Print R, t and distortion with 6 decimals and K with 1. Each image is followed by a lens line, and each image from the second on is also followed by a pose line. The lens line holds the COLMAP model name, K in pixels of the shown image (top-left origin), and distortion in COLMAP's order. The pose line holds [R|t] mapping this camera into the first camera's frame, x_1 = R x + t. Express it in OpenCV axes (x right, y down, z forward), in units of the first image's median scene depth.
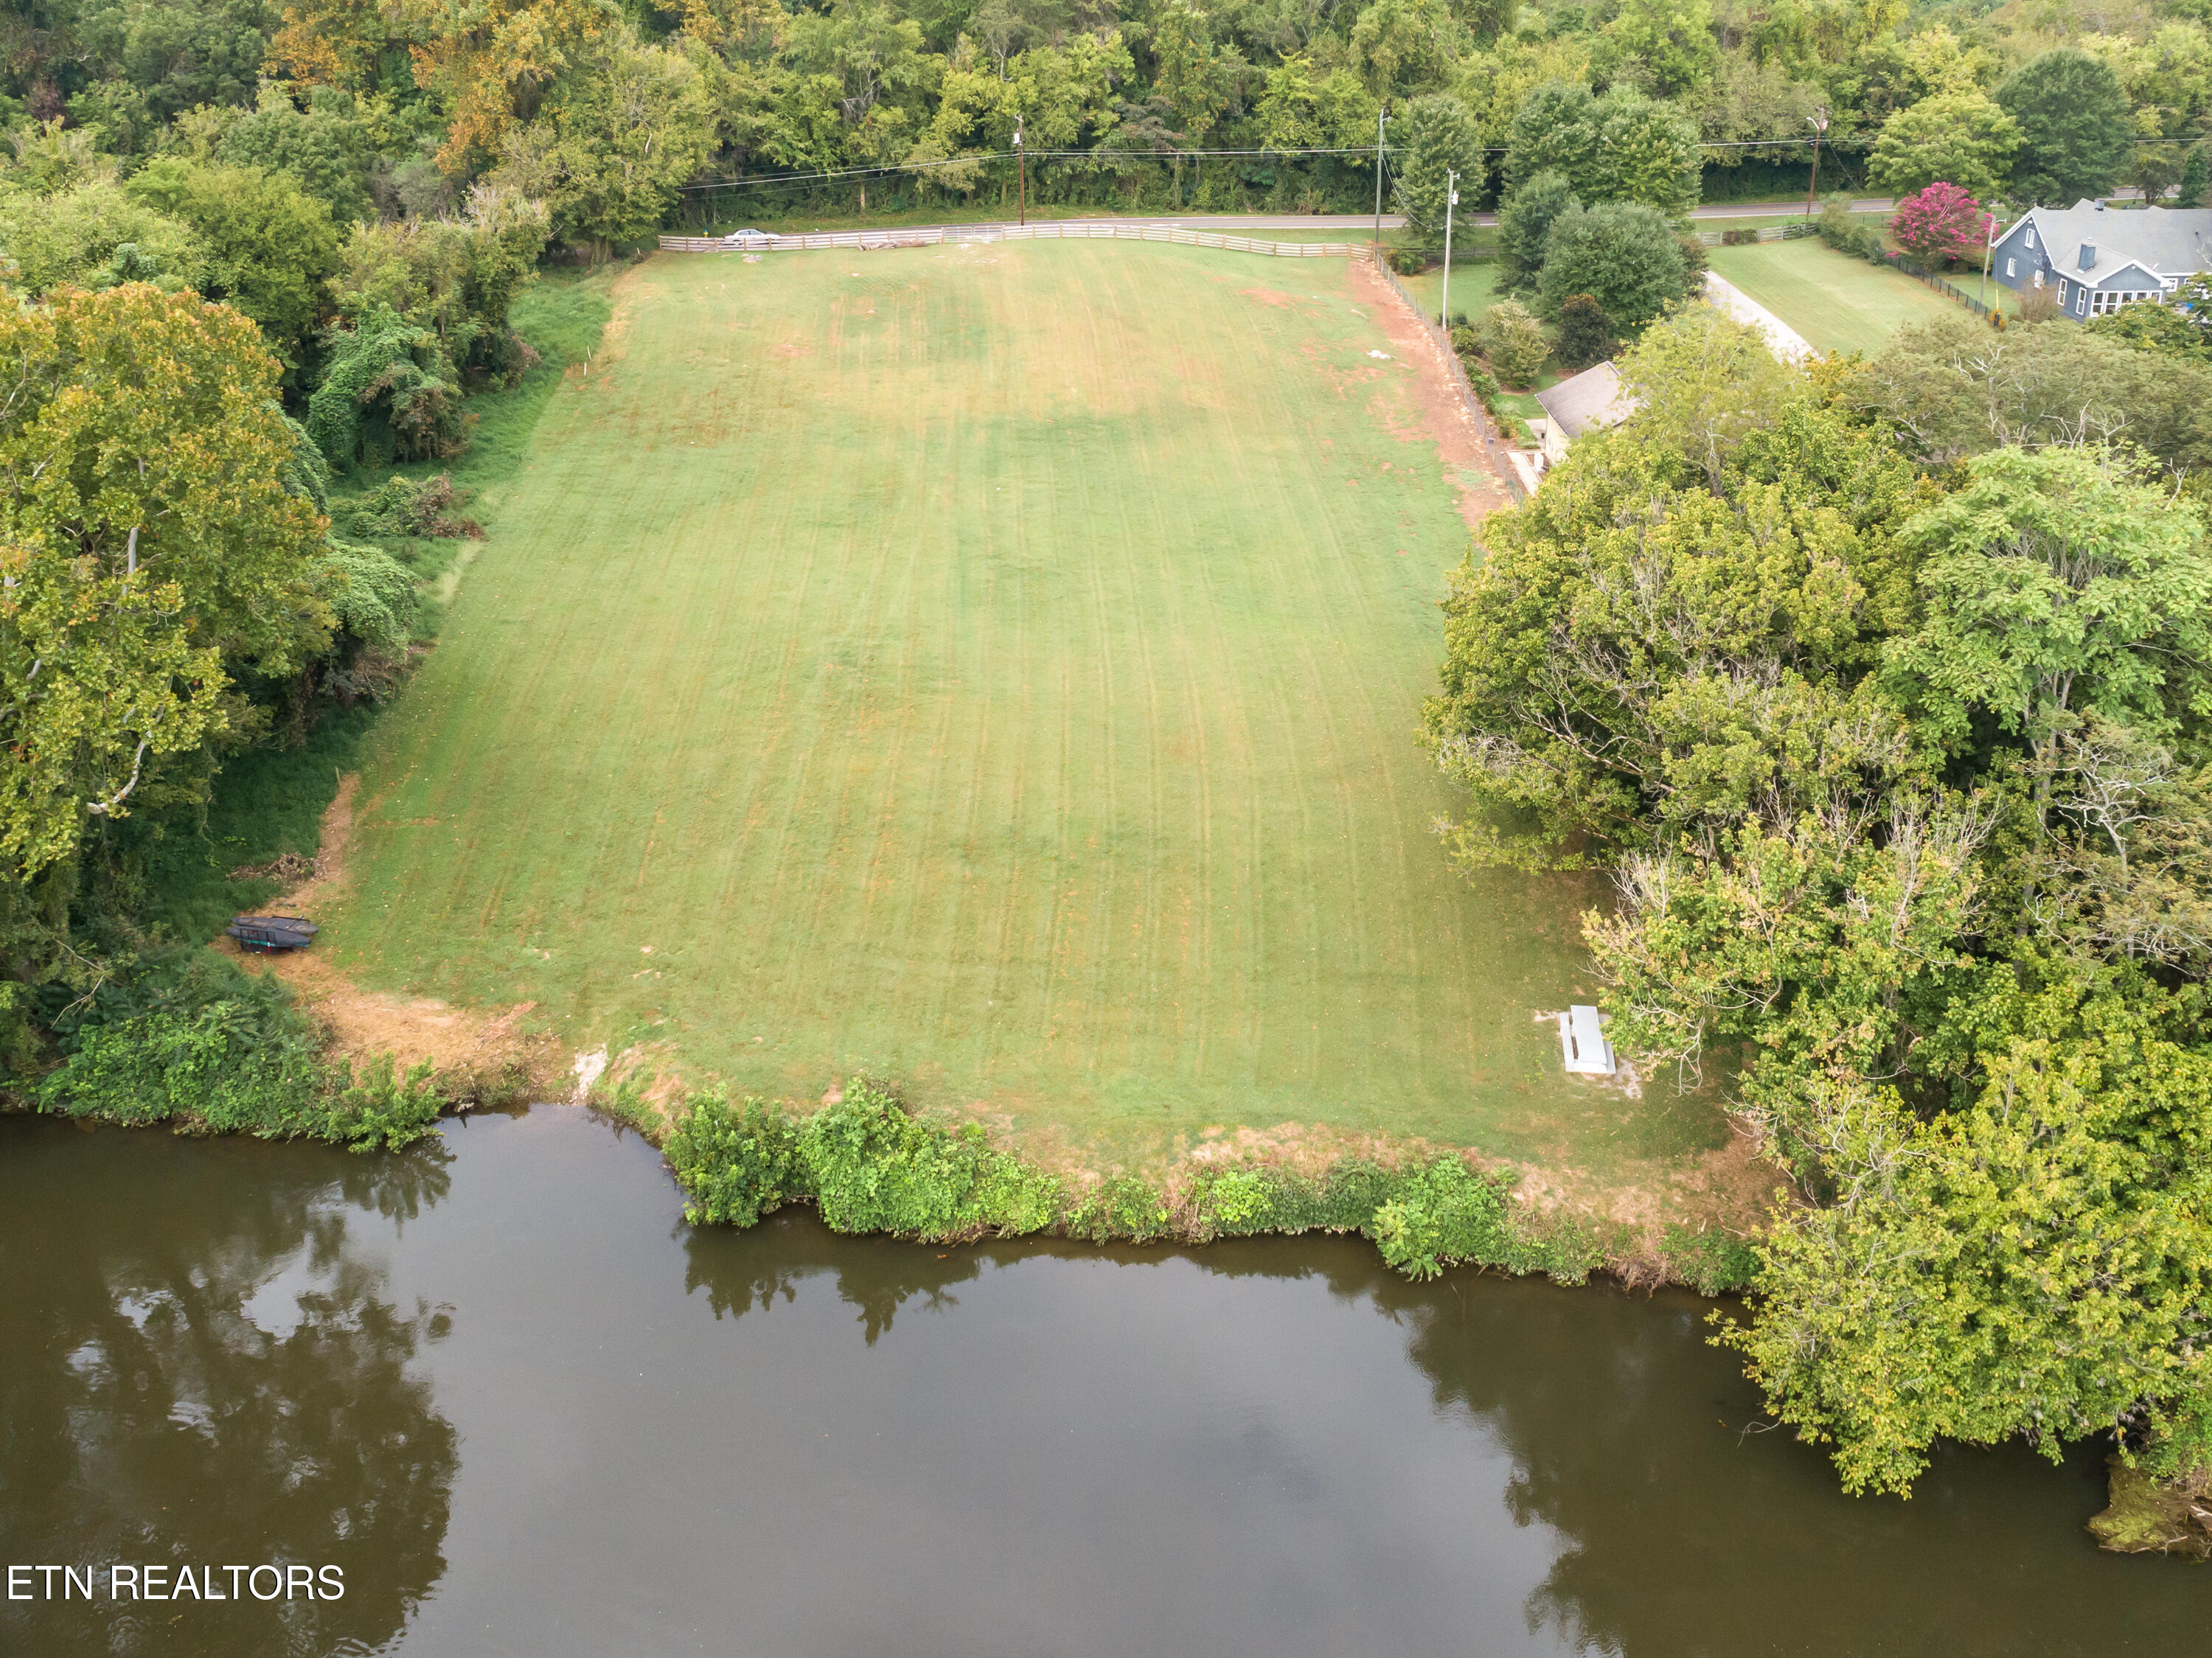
lens RADIAL K [[2116.9, 0, 1121.6], [0, 2116.9, 600.6], [0, 0, 1]] dist [-0.029136, 0.018667]
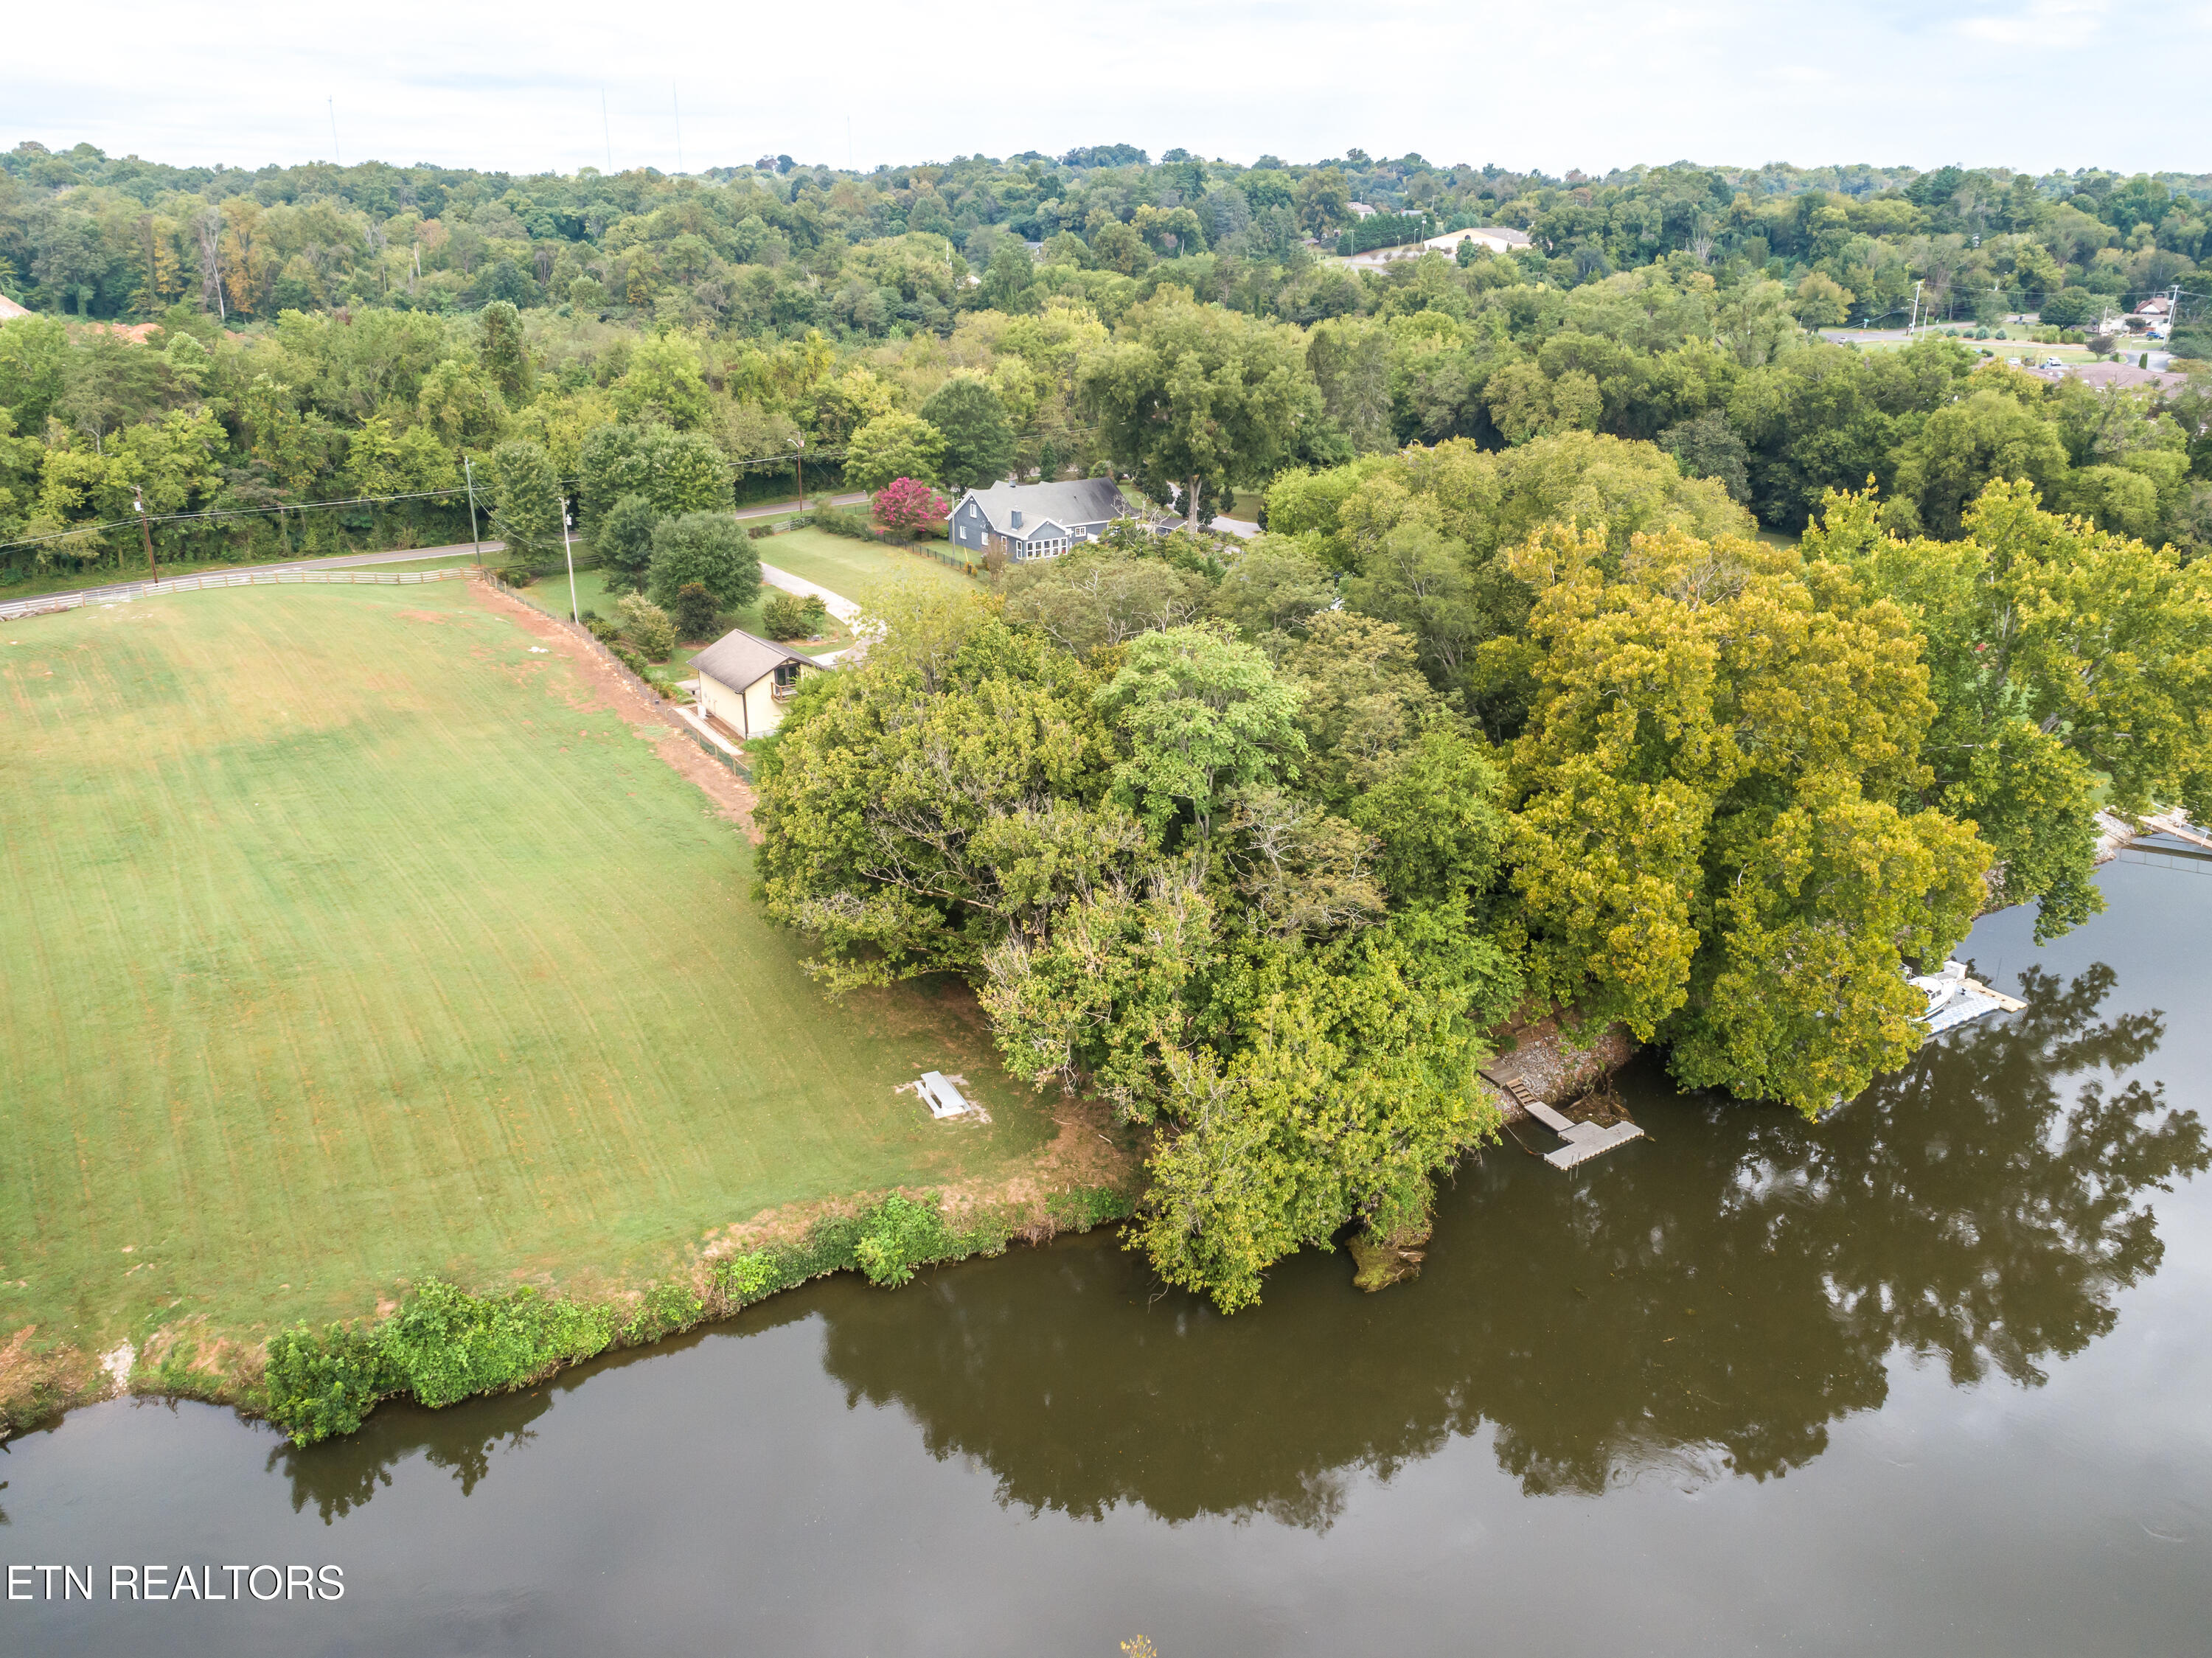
lens RADIAL K [[1663.2, 0, 1118.6], [0, 1663.2, 824.2], [0, 0, 1]] dist [-0.025716, 0.013328]
pose [[0.841552, -0.182537, 0.508399, -0.118848], [0.184448, 0.981710, 0.047159, 0.001615], [-0.507709, 0.054086, 0.859829, -0.007527]]
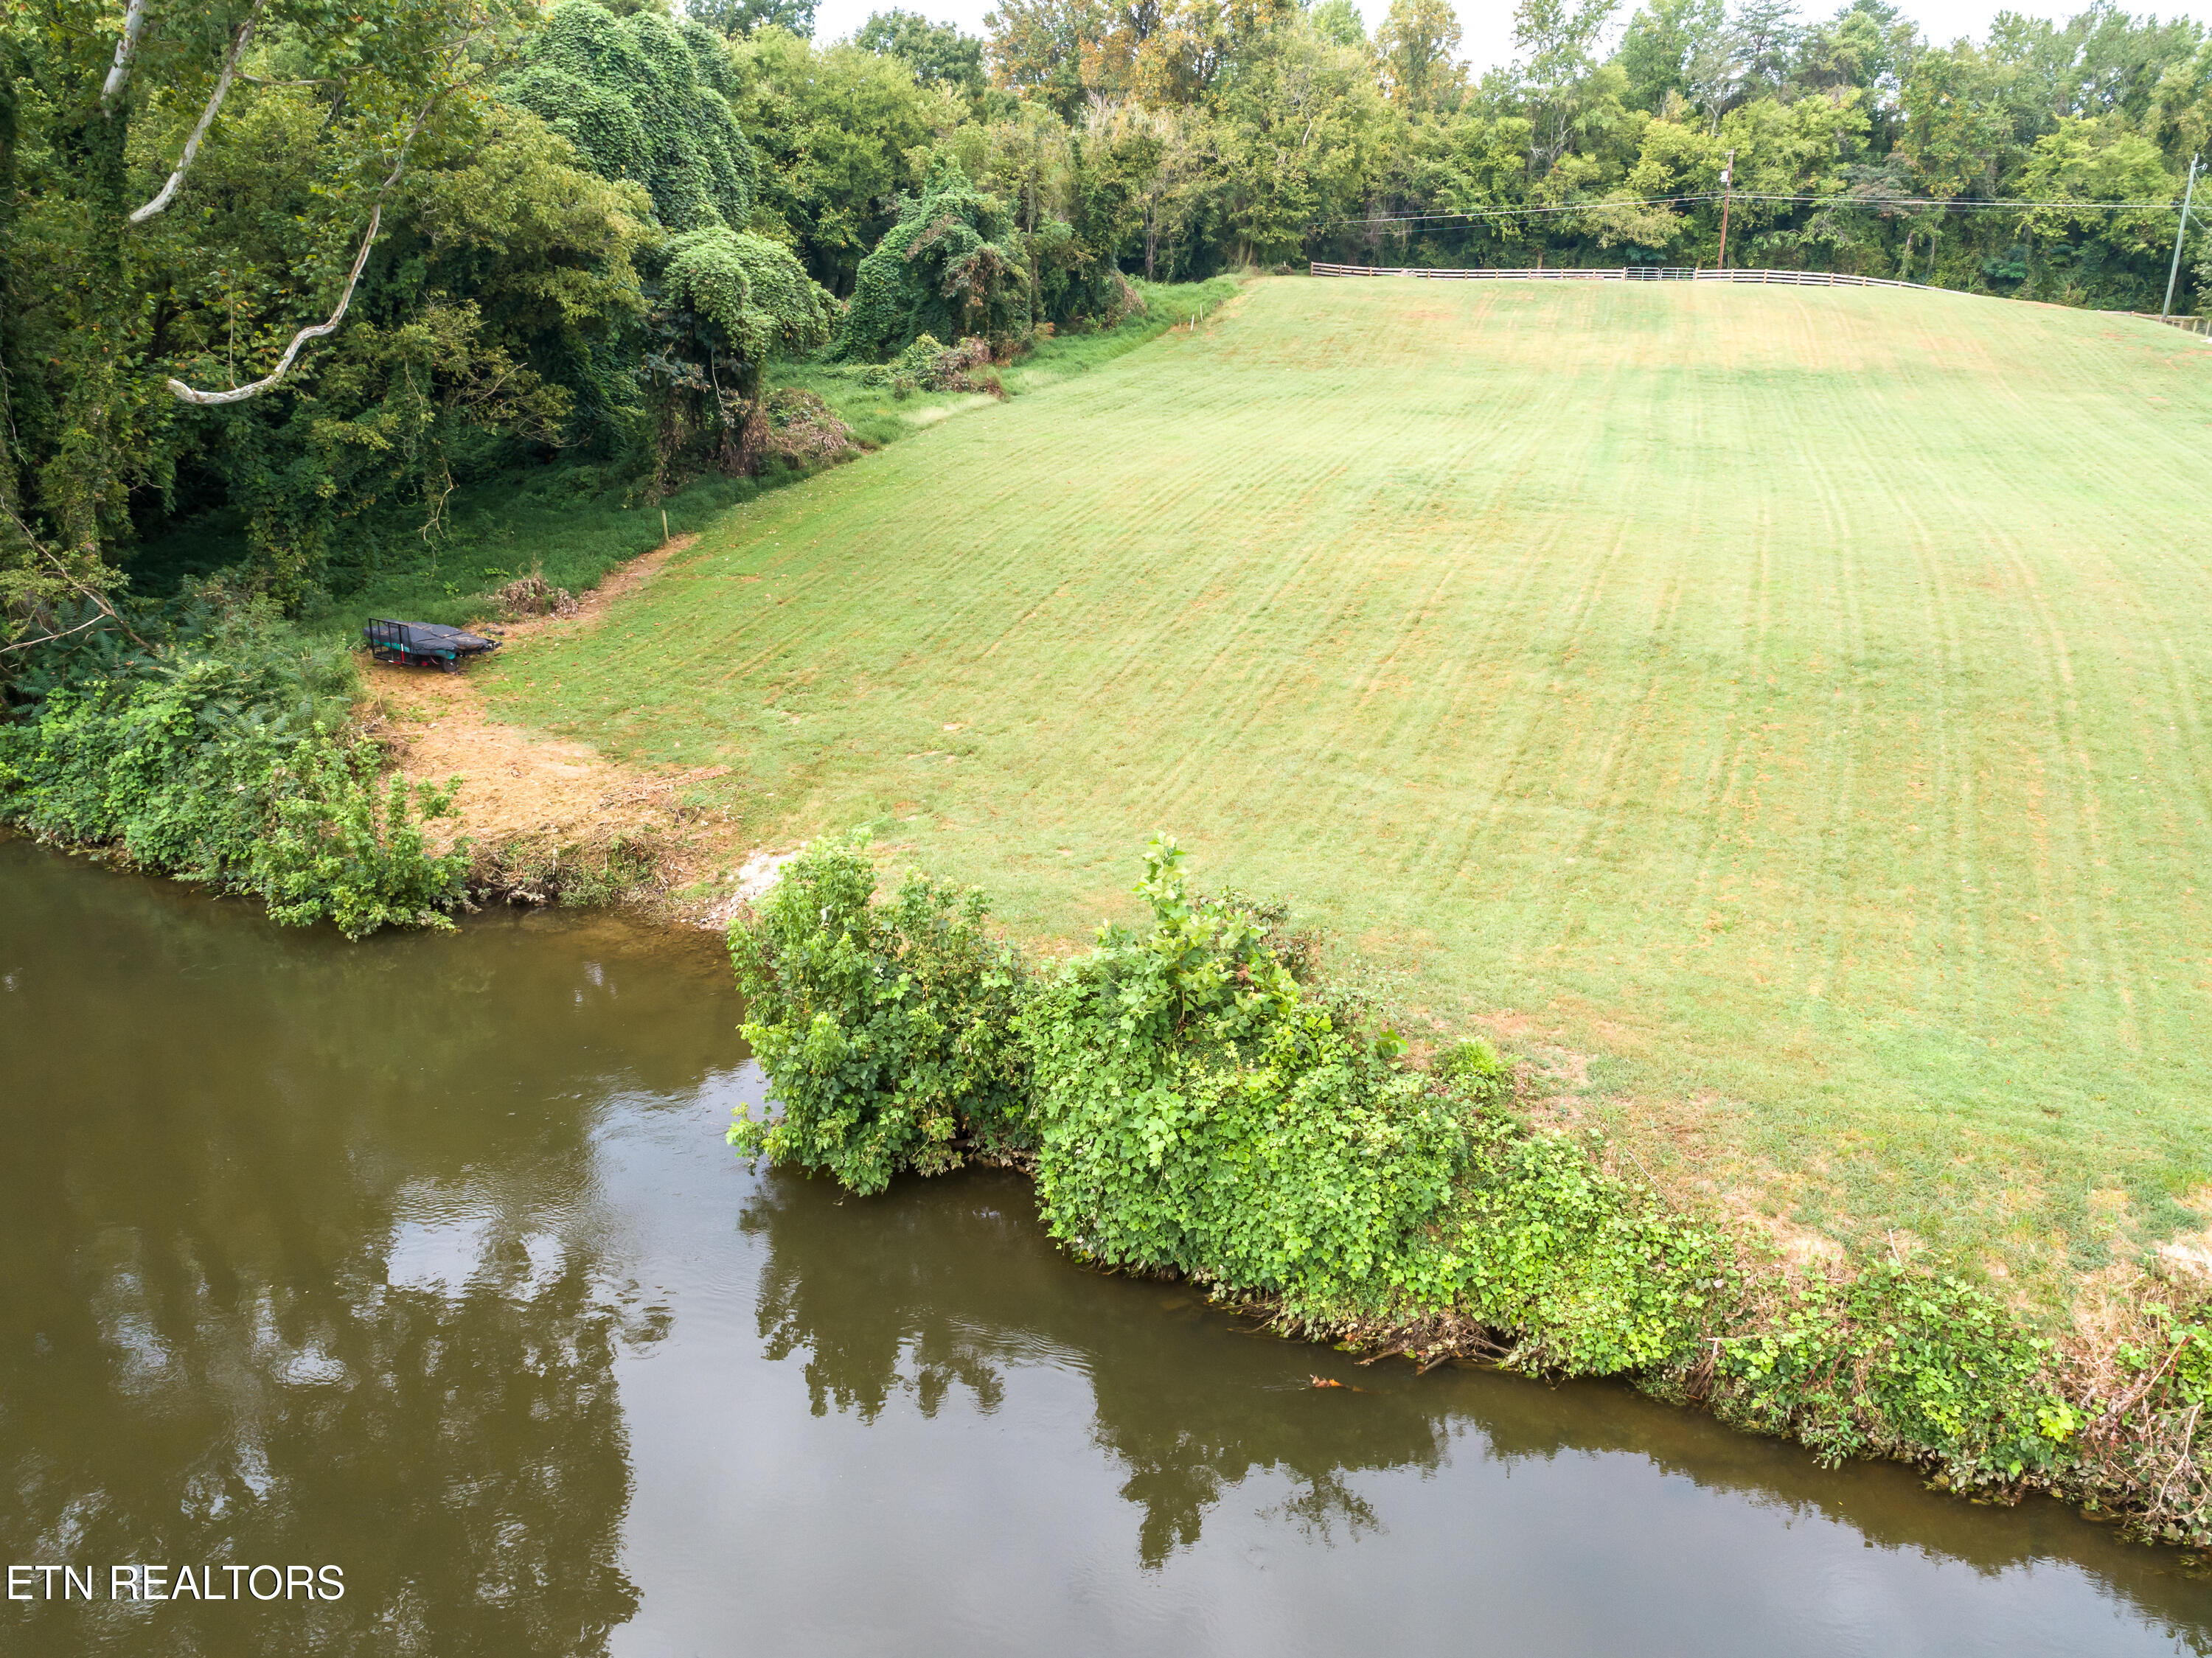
lens RADIAL K [[1663.3, 0, 1118.3], [0, 1663.3, 824.5], [0, 0, 1]] dist [-0.023964, 0.007895]
pose [[0.930412, 0.123858, -0.344953, -0.018470], [-0.134773, 0.990846, -0.007741, 0.119547], [0.340836, 0.053692, 0.938588, 0.383976]]
